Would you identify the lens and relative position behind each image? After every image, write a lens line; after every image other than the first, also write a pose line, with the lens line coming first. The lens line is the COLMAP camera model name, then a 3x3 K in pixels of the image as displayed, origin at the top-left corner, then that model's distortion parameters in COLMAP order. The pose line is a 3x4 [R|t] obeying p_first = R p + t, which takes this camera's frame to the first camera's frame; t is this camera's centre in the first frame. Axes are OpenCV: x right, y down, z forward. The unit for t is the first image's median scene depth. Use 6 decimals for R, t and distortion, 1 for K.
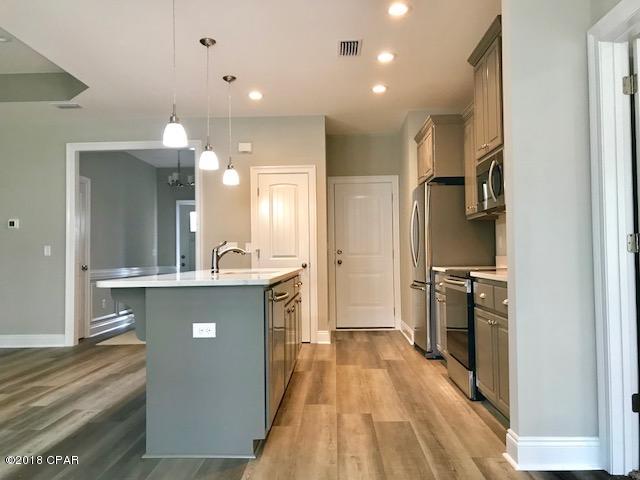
lens RADIAL K [[523.7, 0, 312.1], [0, 523.7, 235.2], [0, 0, 1]] dist [0.037095, -0.024399]
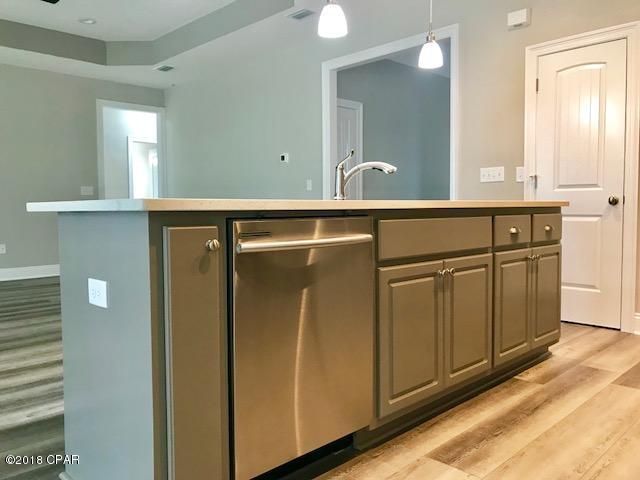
lens RADIAL K [[523.7, 0, 318.8], [0, 523.7, 237.9], [0, 0, 1]] dist [0.037095, -0.024399]
pose [[0.736898, 0.048770, -0.674243, 0.199496], [0.024118, 0.994863, 0.098320, 0.045436], [0.675574, -0.088713, 0.731936, 0.461397]]
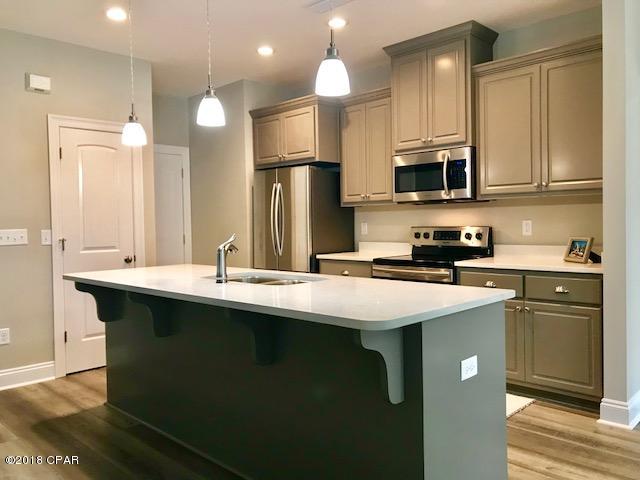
lens RADIAL K [[523.7, 0, 322.4], [0, 523.7, 230.9], [0, 0, 1]] dist [0.037095, -0.024399]
pose [[0.666851, -0.011132, 0.745108, -0.534761], [-0.019705, 0.999275, 0.032565, -0.016848], [-0.744930, -0.036398, 0.666149, 0.409444]]
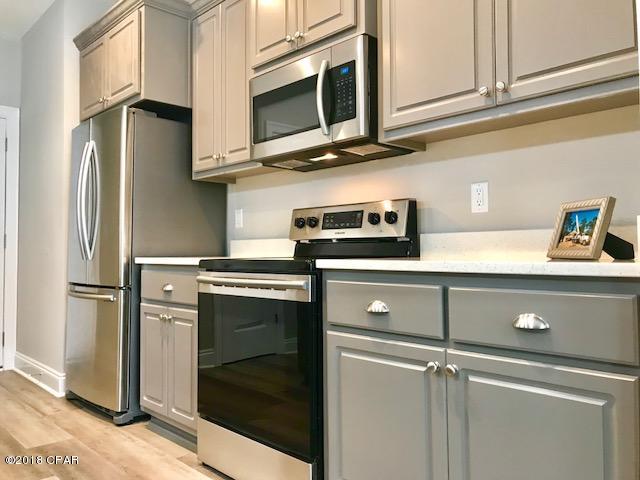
lens RADIAL K [[523.7, 0, 317.6], [0, 523.7, 230.5], [0, 0, 1]] dist [0.037095, -0.024399]
pose [[0.694600, 0.037525, 0.718417, -0.043899], [-0.031013, 0.999272, -0.022210, 0.043841], [-0.718727, -0.006853, 0.695258, 0.535541]]
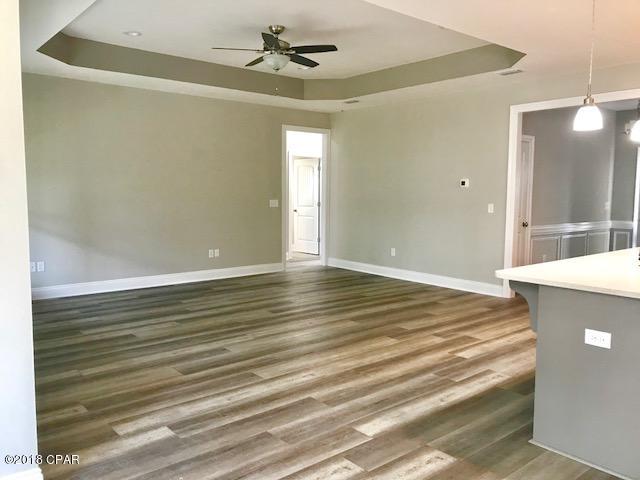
lens RADIAL K [[523.7, 0, 317.3], [0, 523.7, 231.5], [0, 0, 1]] dist [0.037095, -0.024399]
pose [[0.672887, 0.079049, -0.735509, 0.087989], [0.014289, 0.992700, 0.119764, -0.082864], [0.739607, -0.091097, 0.666845, 0.004138]]
